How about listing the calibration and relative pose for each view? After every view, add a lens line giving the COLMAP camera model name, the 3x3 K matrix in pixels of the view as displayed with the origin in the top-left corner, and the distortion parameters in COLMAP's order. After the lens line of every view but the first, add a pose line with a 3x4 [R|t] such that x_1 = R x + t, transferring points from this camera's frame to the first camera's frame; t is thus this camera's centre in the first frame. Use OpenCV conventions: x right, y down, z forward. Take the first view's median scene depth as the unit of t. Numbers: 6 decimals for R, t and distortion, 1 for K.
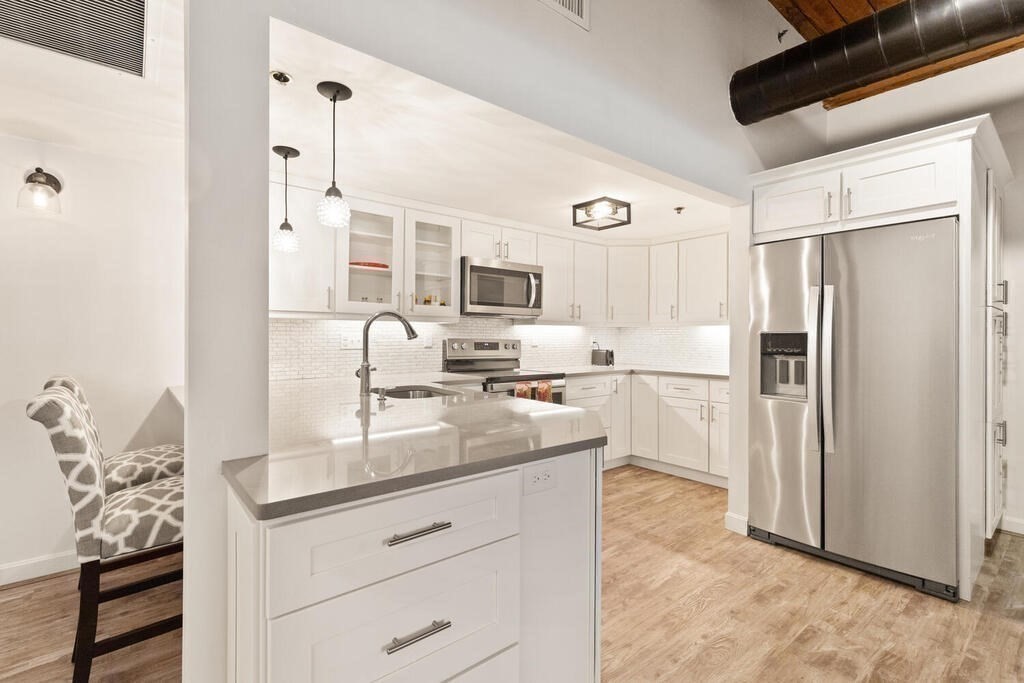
lens RADIAL K [[467.3, 0, 488.8], [0, 467.3, 334.8], [0, 0, 1]] dist [0.001862, -0.000014]
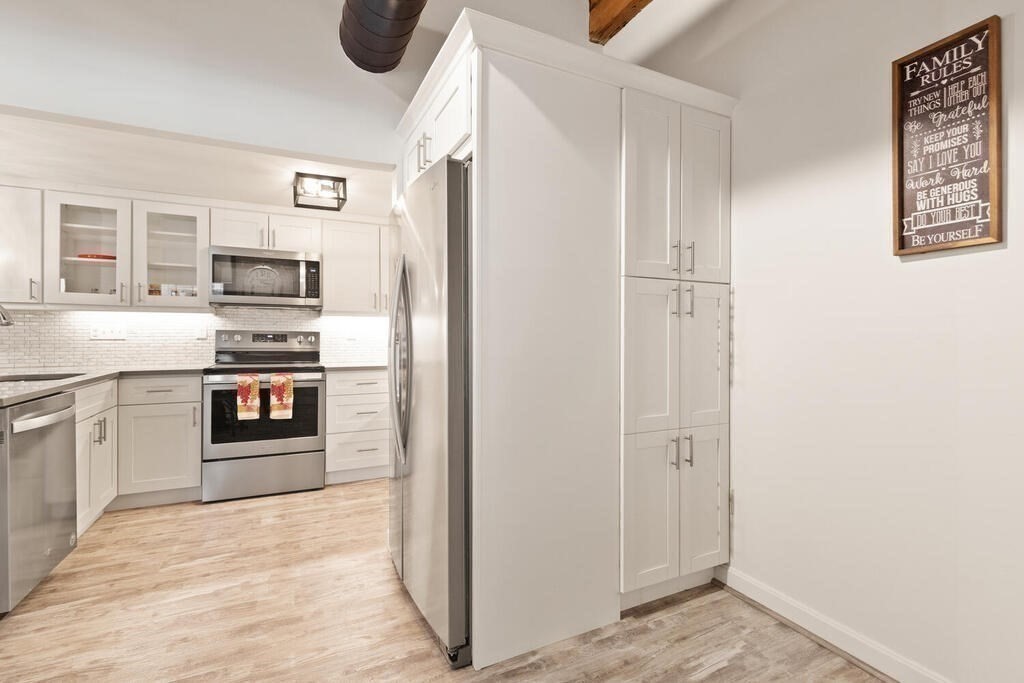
lens RADIAL K [[467.3, 0, 508.7], [0, 467.3, 336.0], [0, 0, 1]] dist [0.001862, -0.000014]
pose [[0.974533, -0.002088, -0.224234, 0.818717], [0.001809, 0.999997, -0.001448, 0.026173], [0.224236, 0.001006, 0.974534, 0.190183]]
